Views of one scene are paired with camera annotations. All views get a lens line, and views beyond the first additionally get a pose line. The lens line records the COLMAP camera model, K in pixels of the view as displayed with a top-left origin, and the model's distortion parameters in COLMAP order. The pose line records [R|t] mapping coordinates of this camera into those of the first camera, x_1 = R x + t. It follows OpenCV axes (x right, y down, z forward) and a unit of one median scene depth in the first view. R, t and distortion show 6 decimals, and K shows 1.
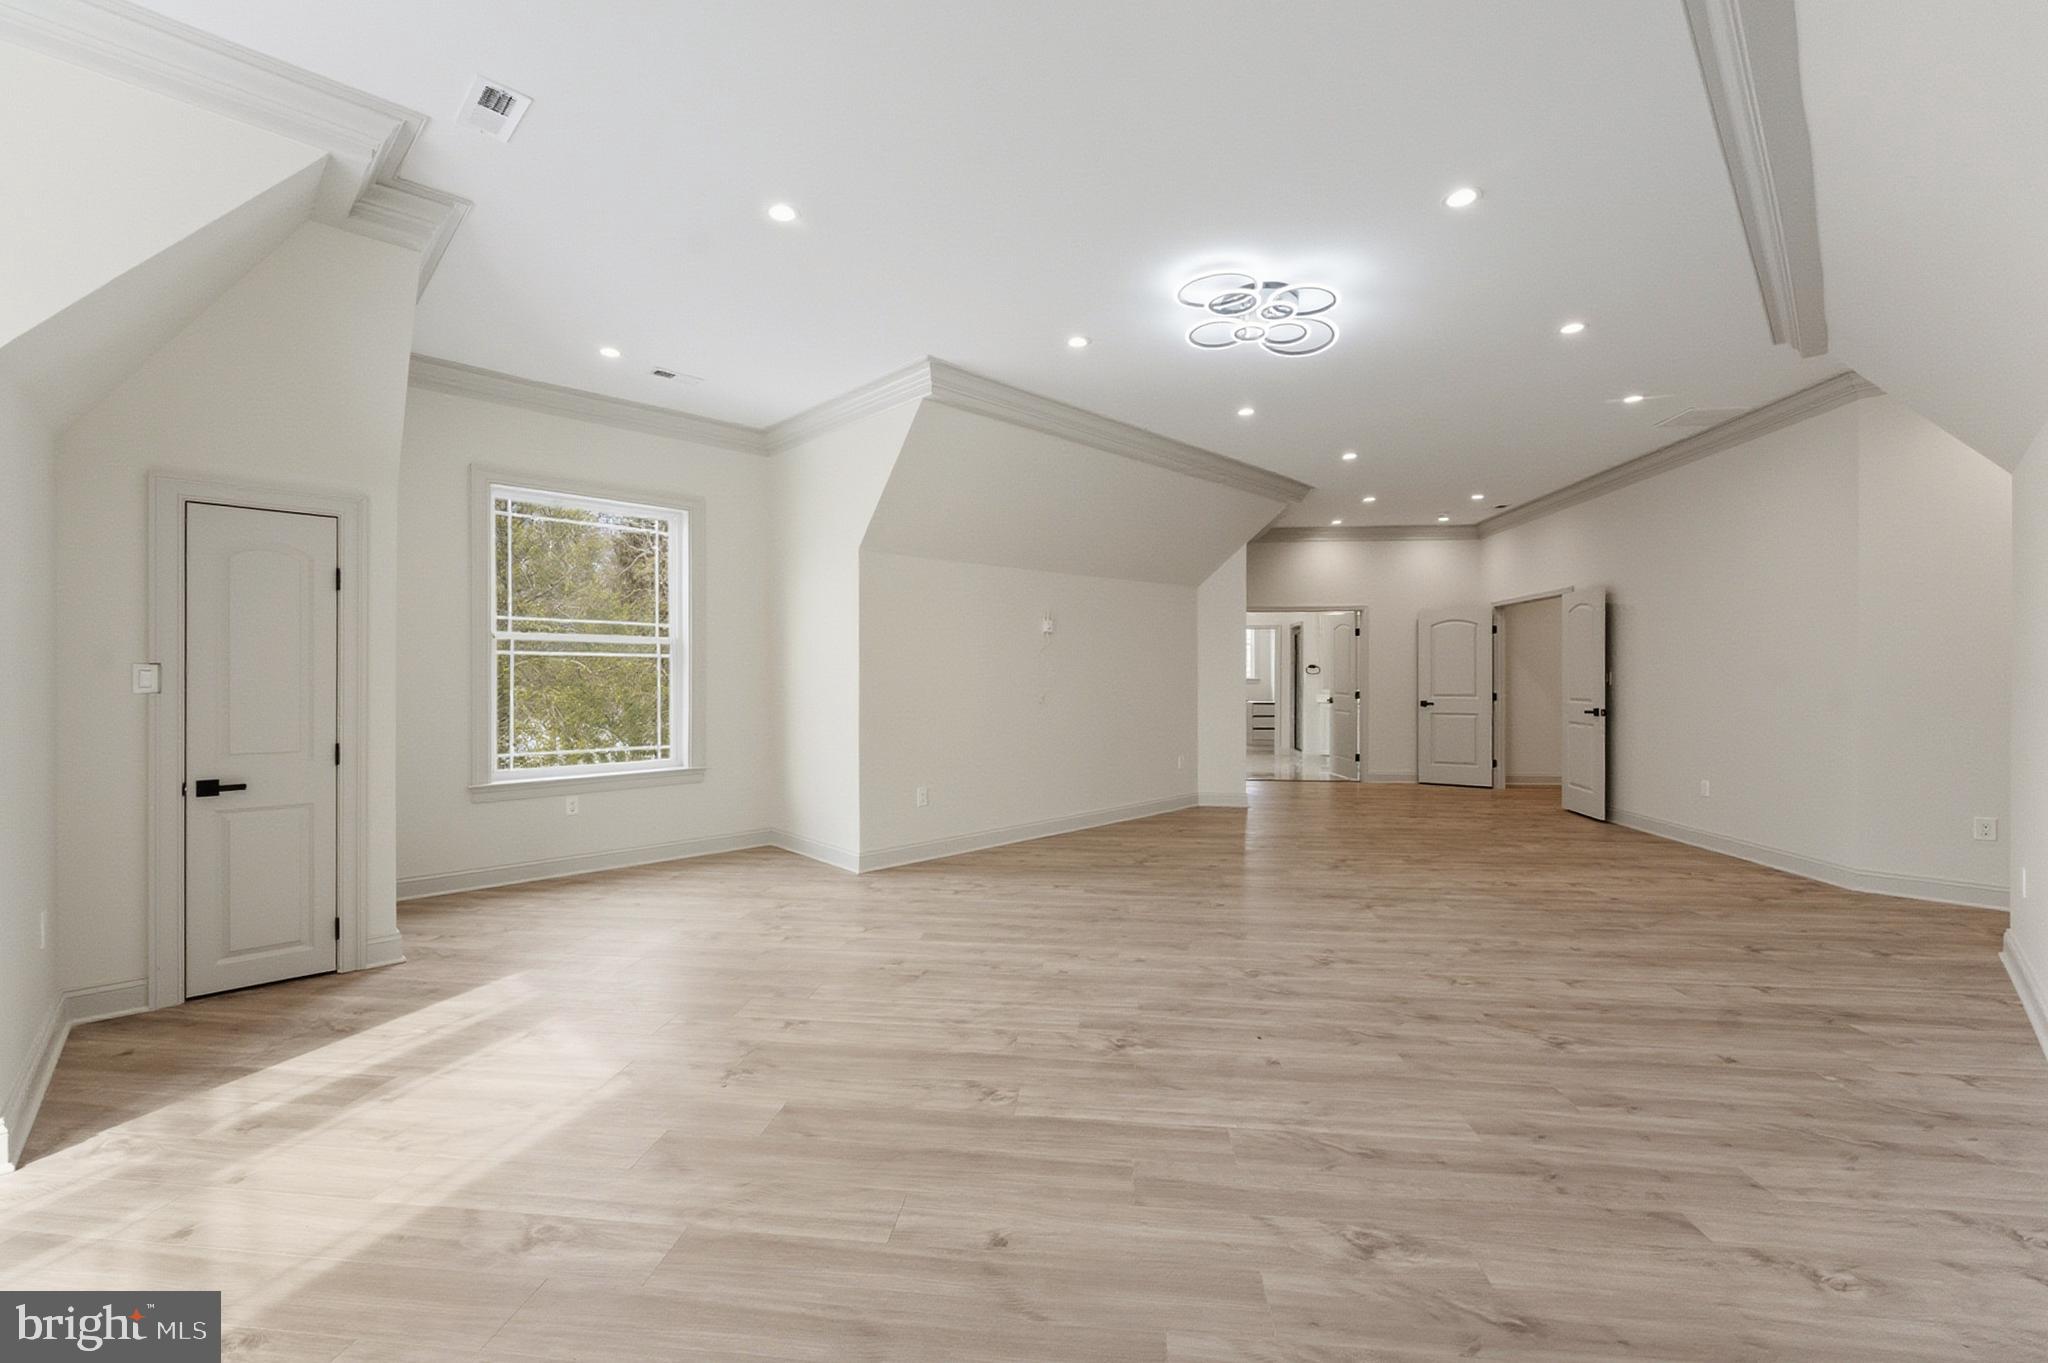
lens RADIAL K [[828.4, 0, 1024.9], [0, 828.4, 669.3], [0, 0, 1]] dist [-0.002569, 0.000808]
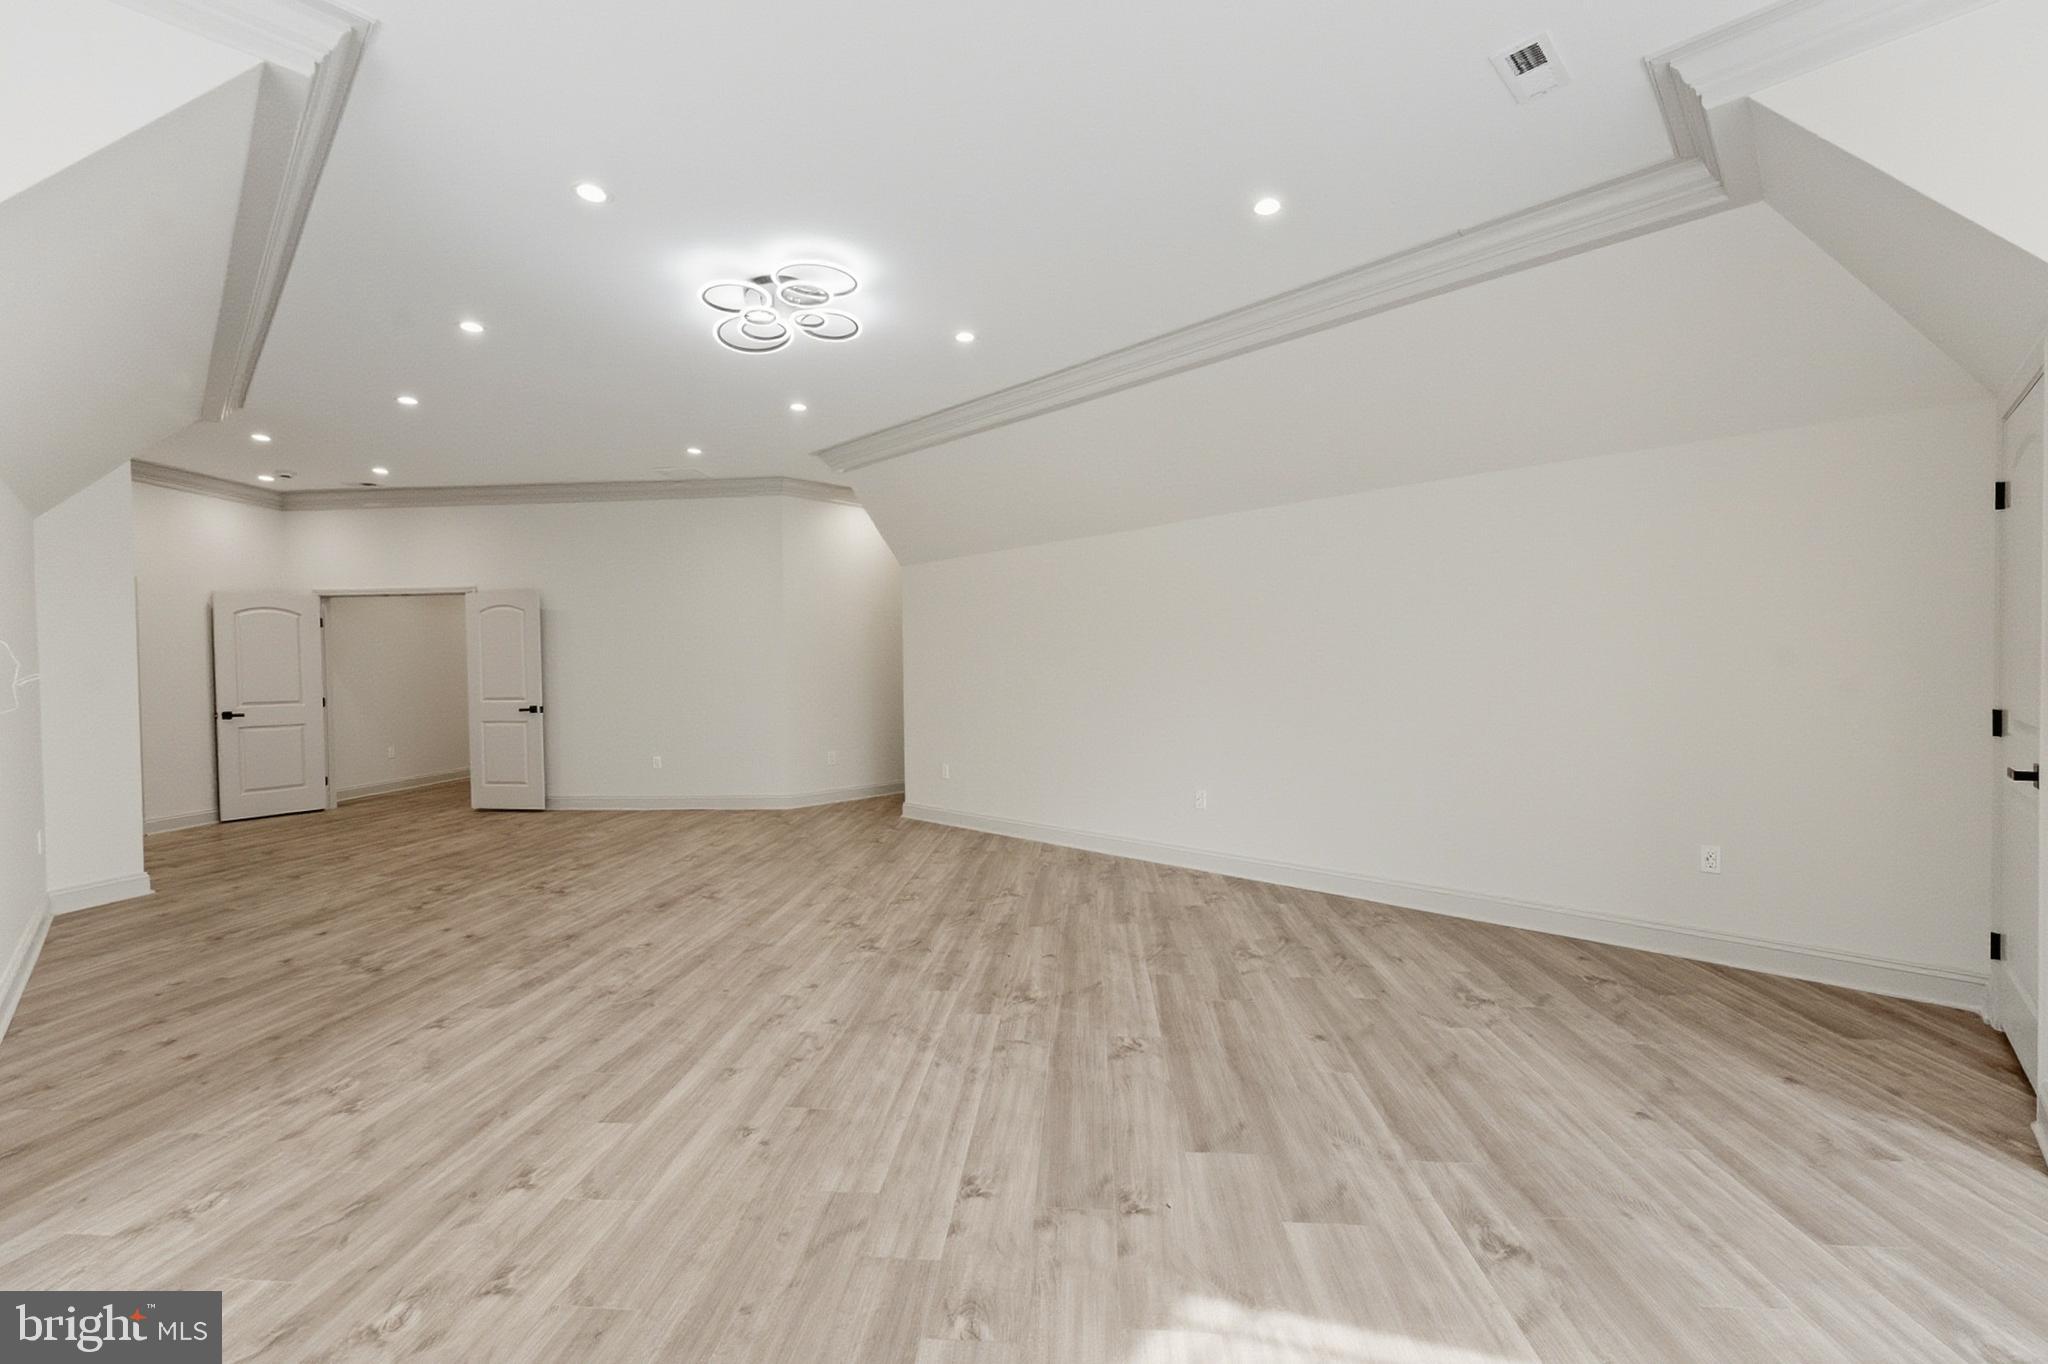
lens RADIAL K [[821.7, 0, 1026.9], [0, 821.7, 685.7], [0, 0, 1]] dist [-0.005276, 0.001055]
pose [[-0.022903, -0.019488, 0.999548, -0.937504], [0.003731, 0.999801, 0.019579, 0.007814], [-0.999731, 0.004178, -0.022825, 0.971869]]
